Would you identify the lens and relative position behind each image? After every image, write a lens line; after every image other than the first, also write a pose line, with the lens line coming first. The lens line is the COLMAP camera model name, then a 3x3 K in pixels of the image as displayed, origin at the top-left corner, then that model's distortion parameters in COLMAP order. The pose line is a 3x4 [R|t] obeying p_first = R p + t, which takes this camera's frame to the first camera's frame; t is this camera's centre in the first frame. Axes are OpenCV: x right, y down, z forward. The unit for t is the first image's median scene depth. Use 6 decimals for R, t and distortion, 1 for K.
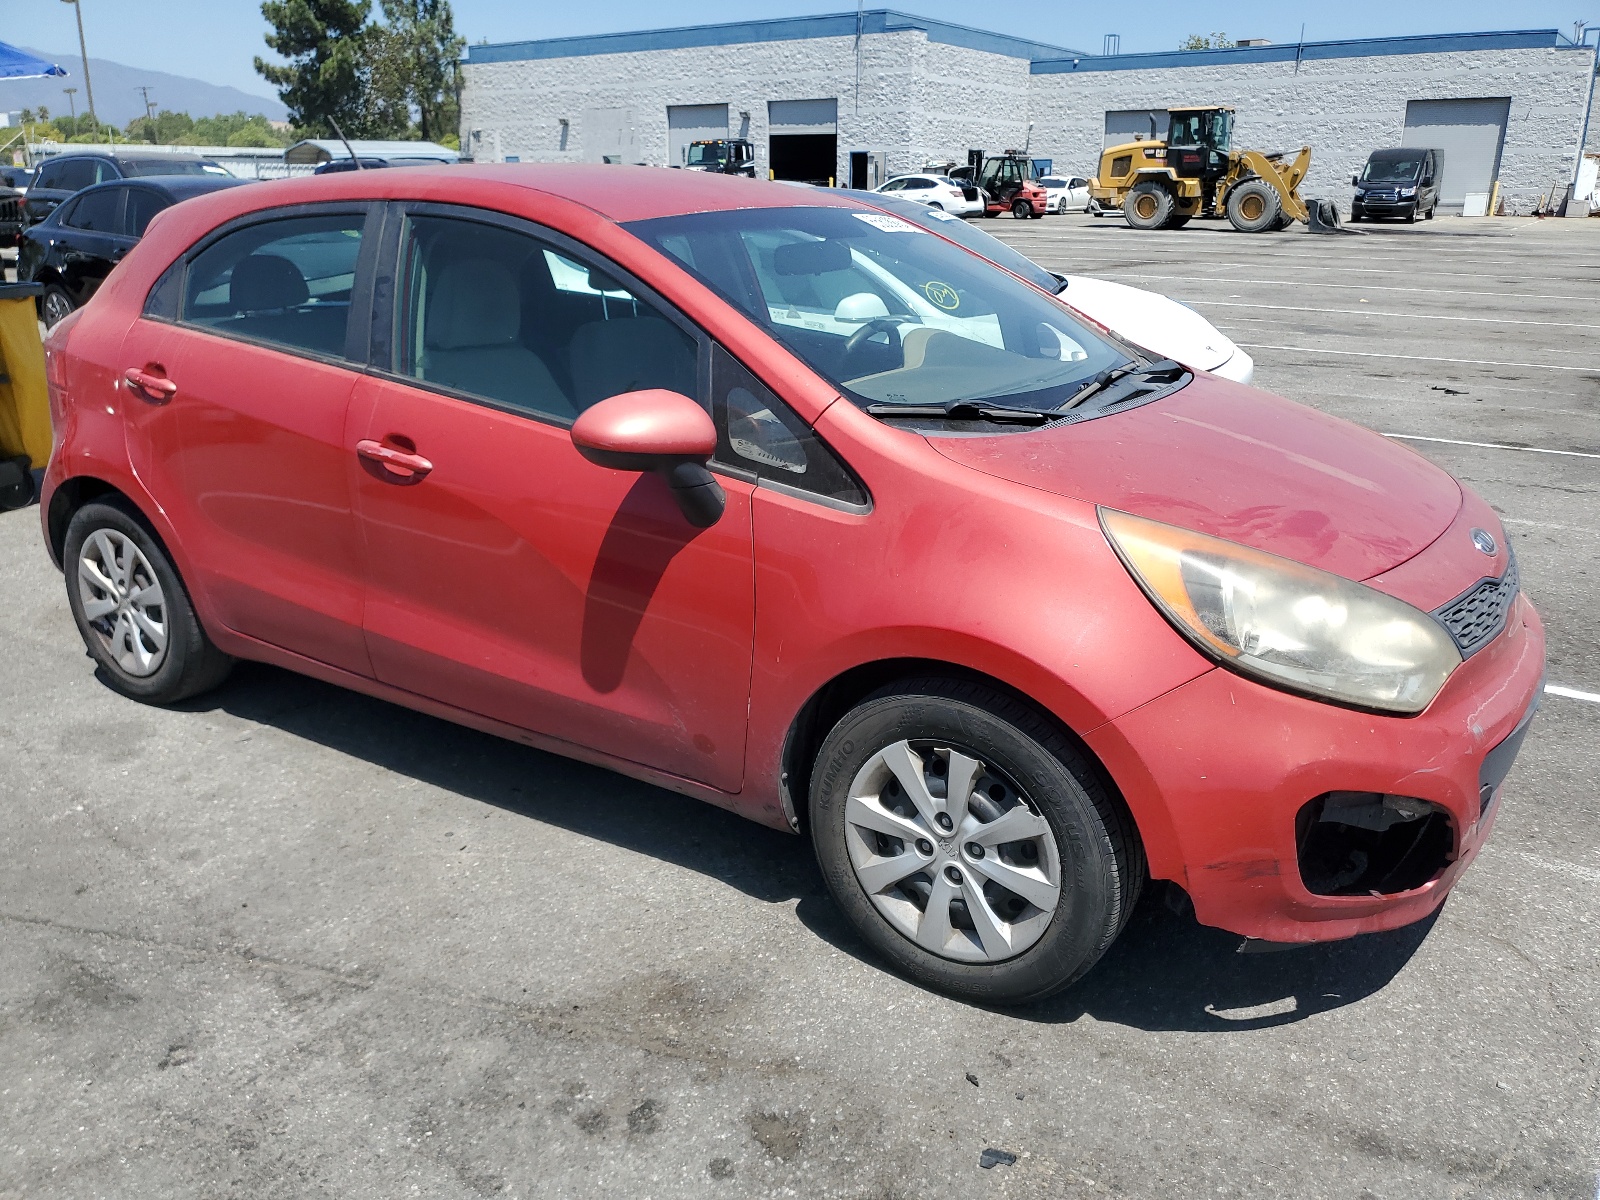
lens RADIAL K [[1373.6, 0, 805.1], [0, 1373.6, 609.2], [0, 0, 1]] dist [-0.011504, -0.006186]
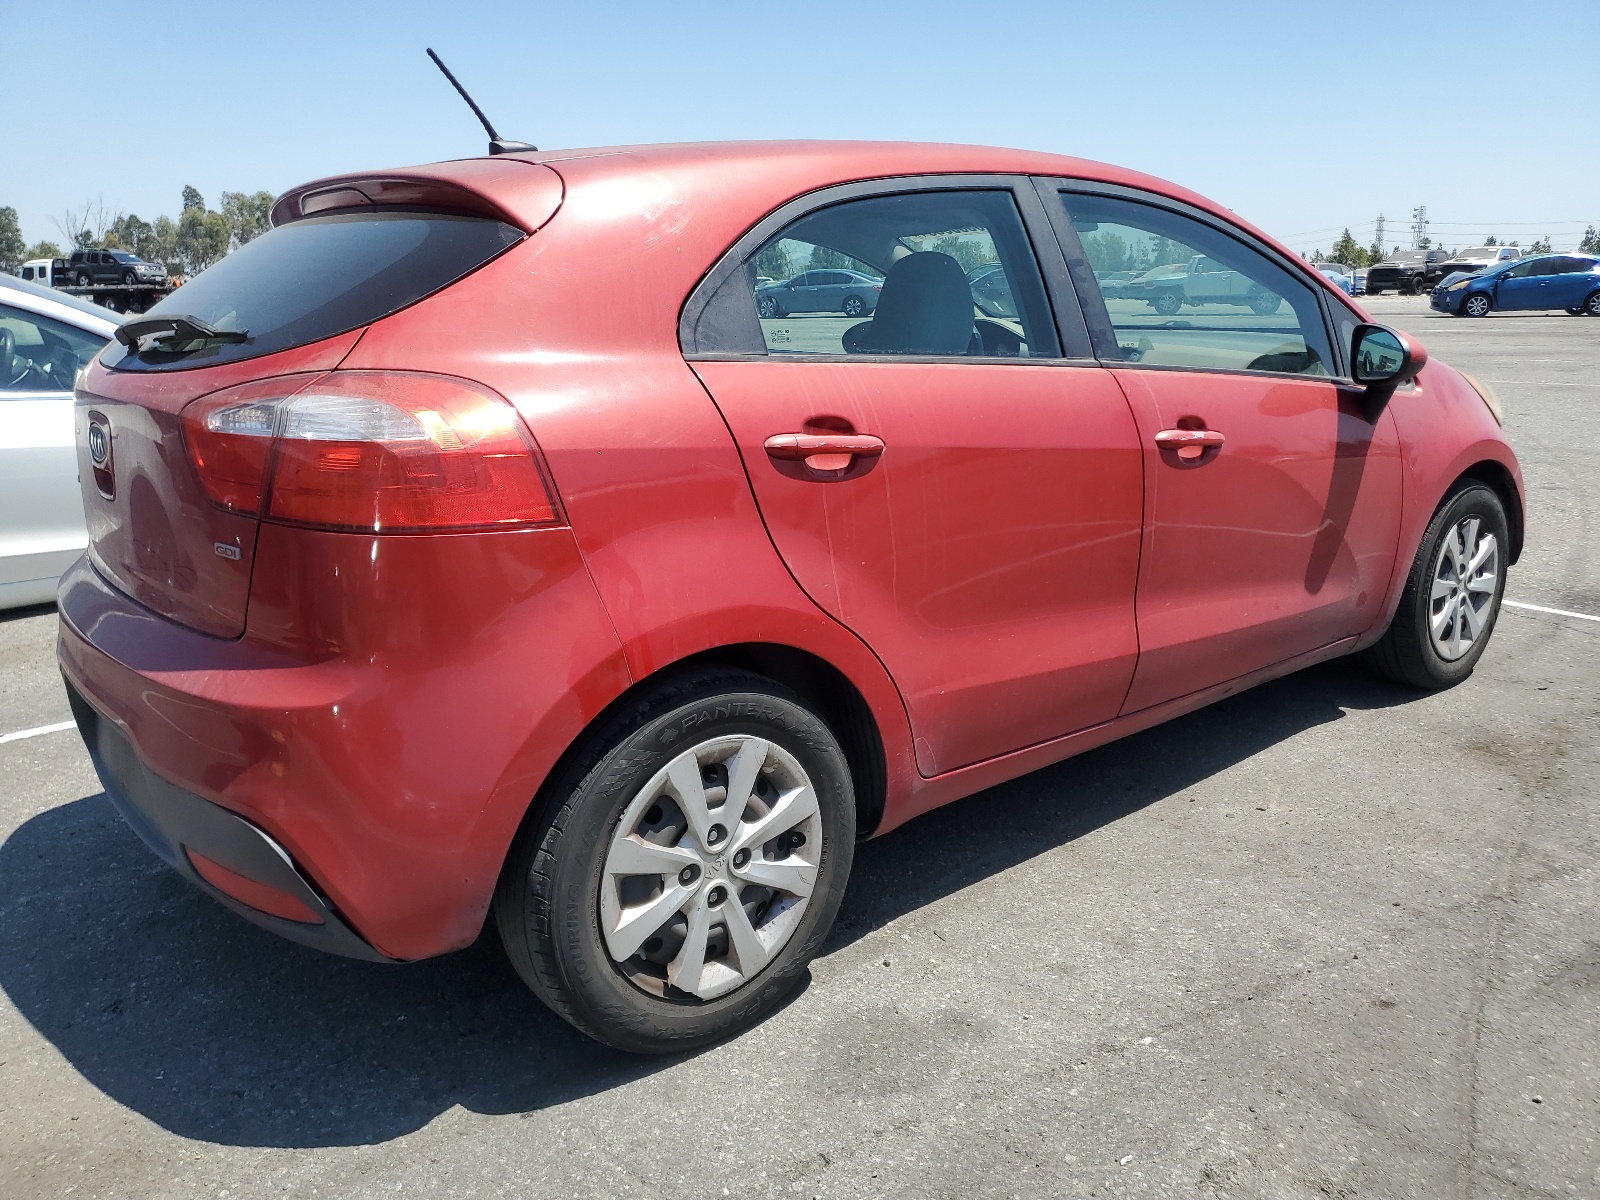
lens RADIAL K [[1373.6, 0, 799.3], [0, 1373.6, 600.8], [0, 0, 1]] dist [-0.011504, -0.006186]
pose [[0.236602, -0.228793, 0.944284, -0.905773], [0.311215, 0.938520, 0.149418, -0.164670], [-0.920415, 0.258523, 0.293259, 0.708688]]
